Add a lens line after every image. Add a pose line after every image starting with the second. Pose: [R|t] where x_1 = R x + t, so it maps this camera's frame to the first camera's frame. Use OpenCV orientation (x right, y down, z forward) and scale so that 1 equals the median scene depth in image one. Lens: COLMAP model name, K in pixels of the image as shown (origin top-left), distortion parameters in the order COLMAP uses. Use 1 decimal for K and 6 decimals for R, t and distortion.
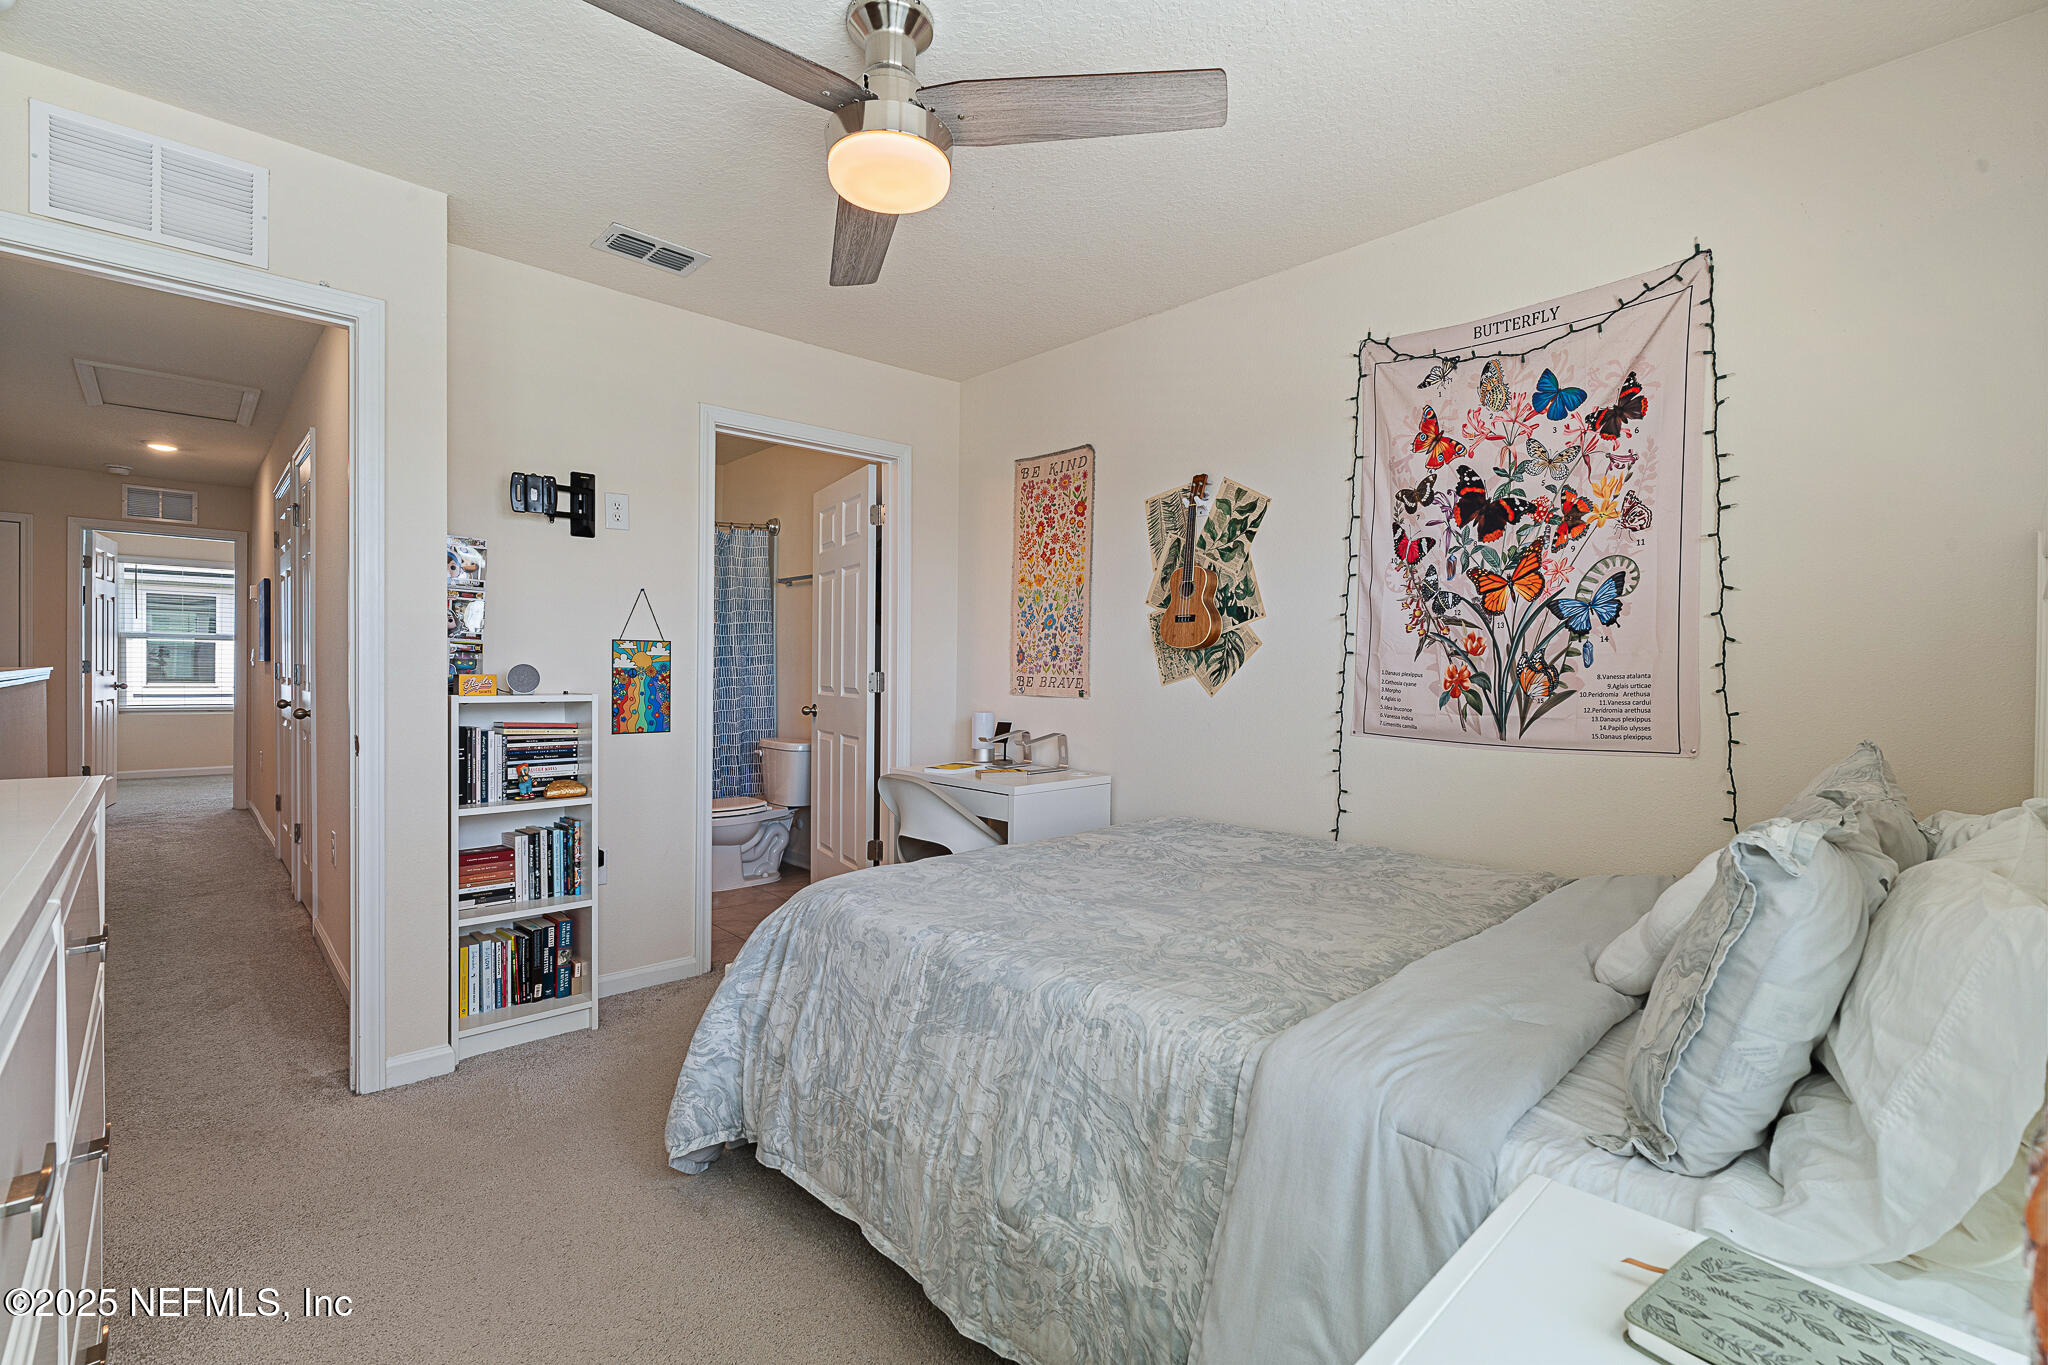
lens RADIAL K [[917.0, 0, 1018.0], [0, 917.0, 679.8], [0, 0, 1]] dist [-0.009263, 0.001957]
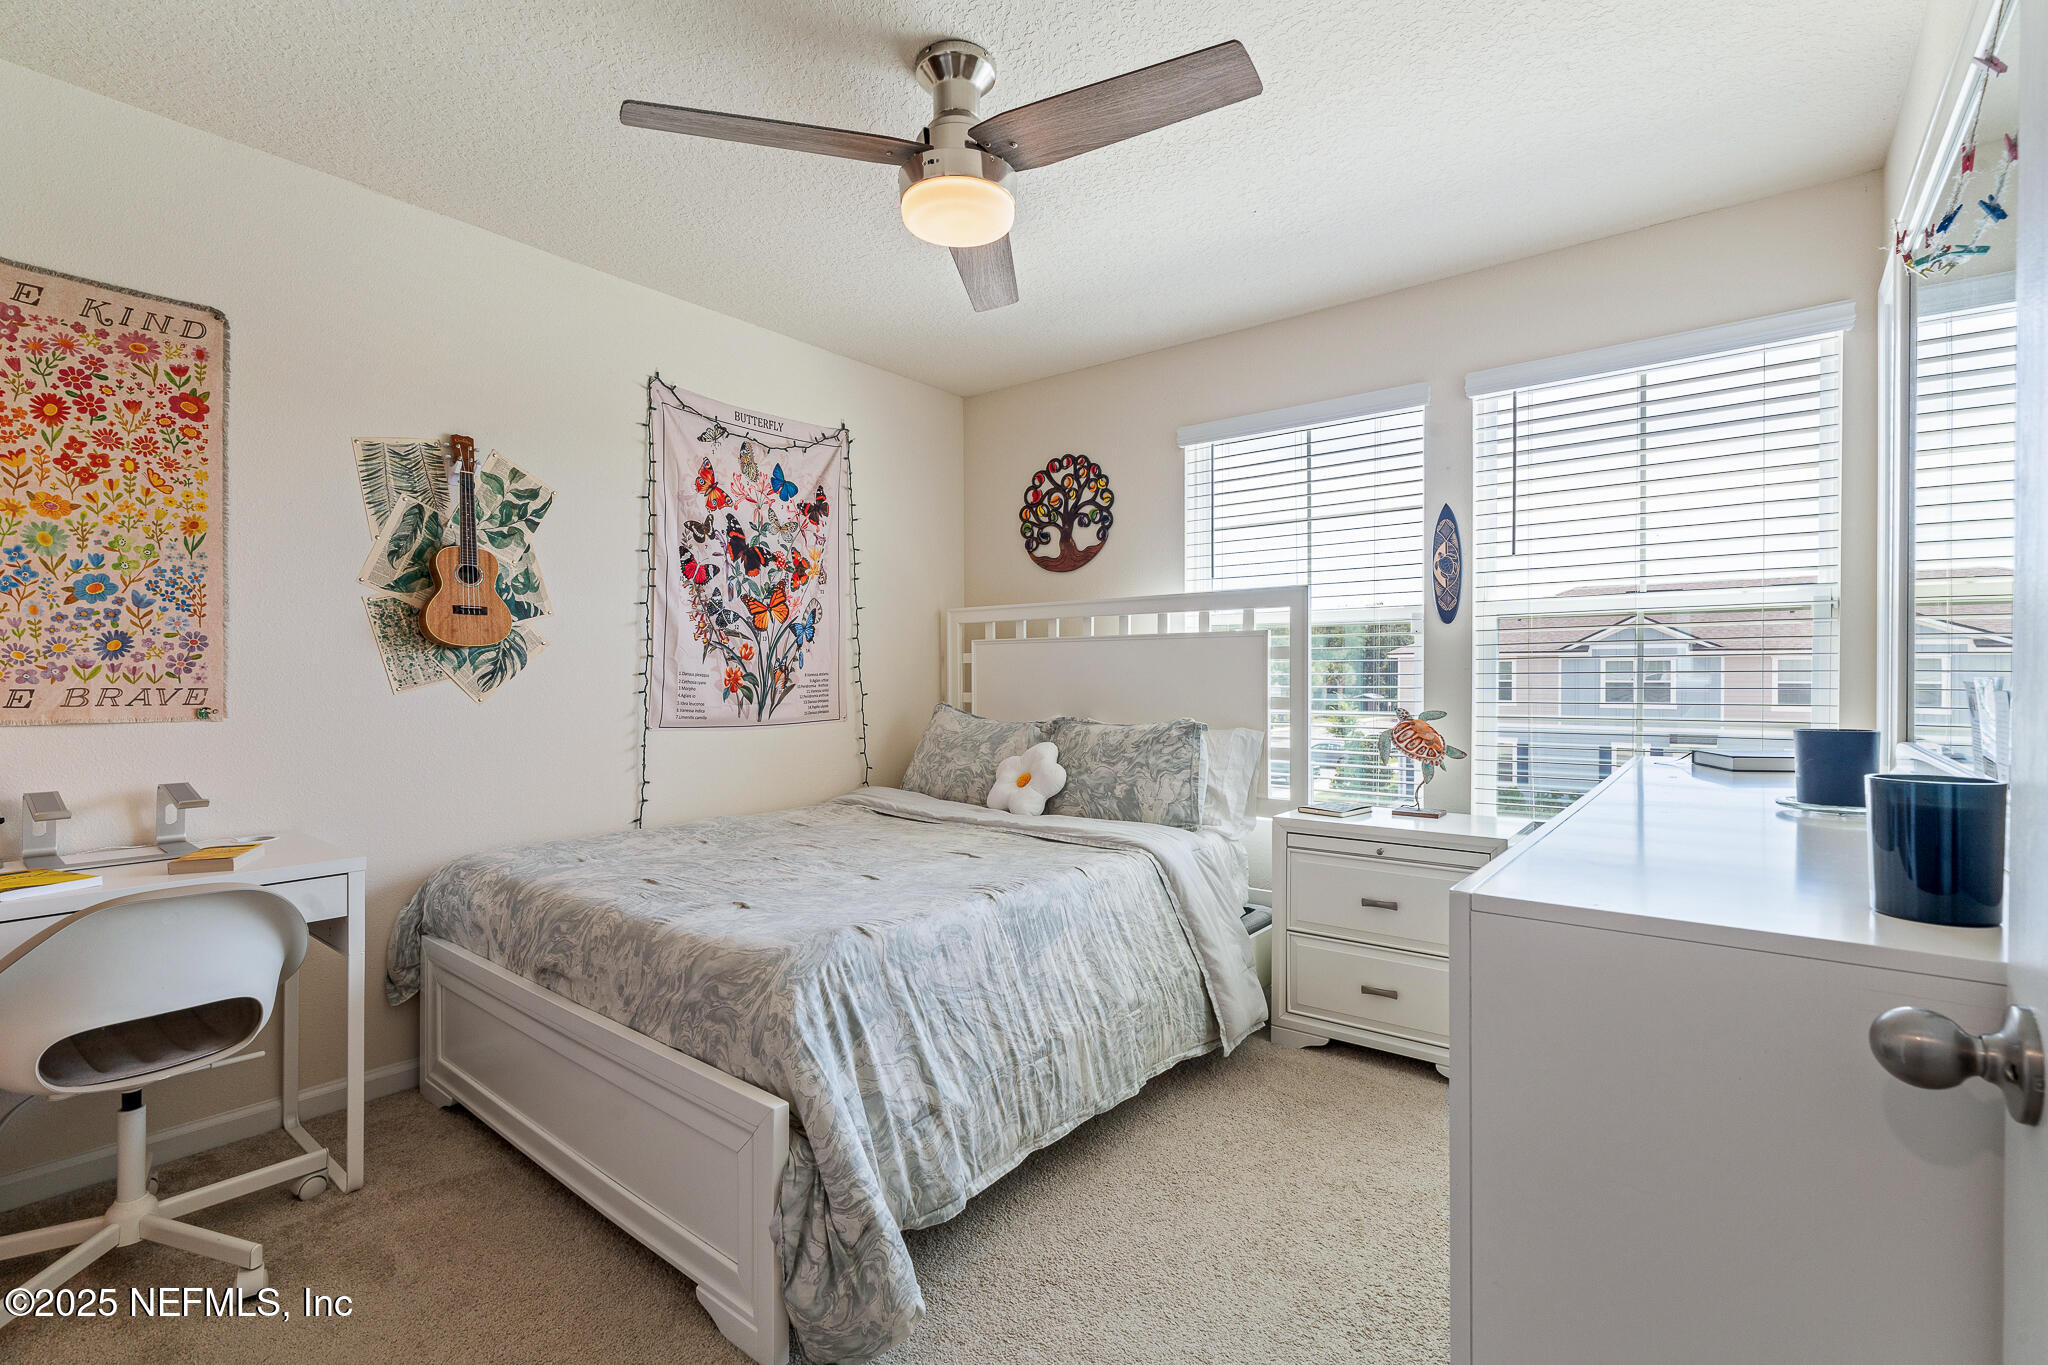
lens RADIAL K [[917.0, 0, 1045.7], [0, 917.0, 676.1], [0, 0, 1]] dist [-0.009263, 0.001957]
pose [[-0.165410, -0.013928, 0.986127, -0.849138], [0.009341, 0.999833, 0.015689, -0.019163], [-0.986181, 0.011807, -0.165252, 0.751423]]
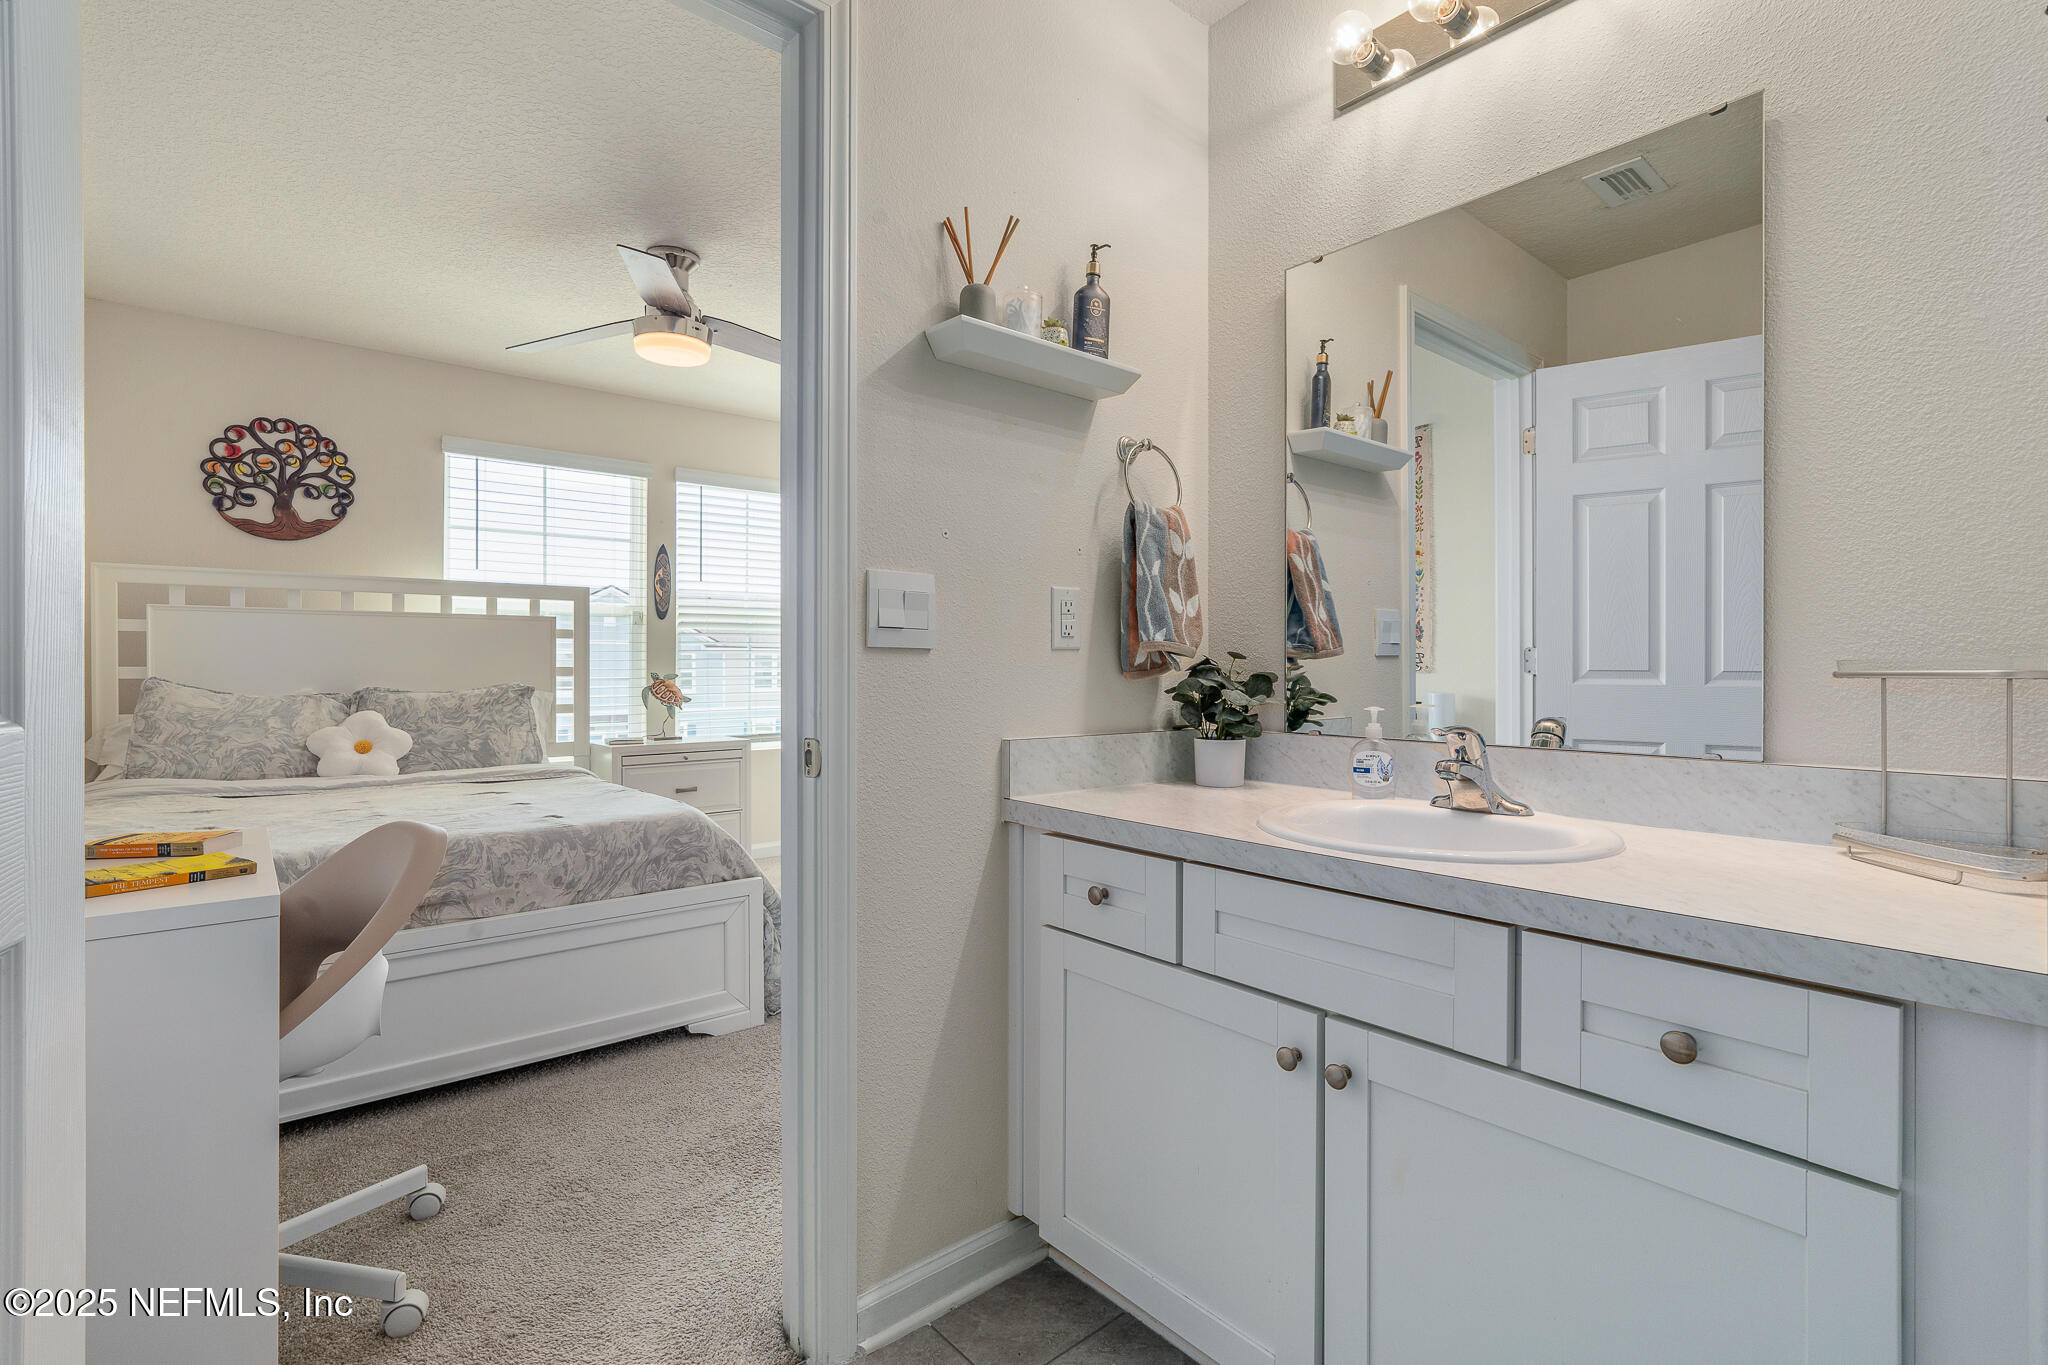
lens RADIAL K [[917.0, 0, 1020.8], [0, 917.0, 672.4], [0, 0, 1]] dist [-0.009263, 0.001957]
pose [[-0.998816, -0.013881, 0.046627, -0.601279], [-0.013178, 0.999795, 0.015356, 0.004037], [-0.046830, 0.014723, -0.998794, 1.848328]]
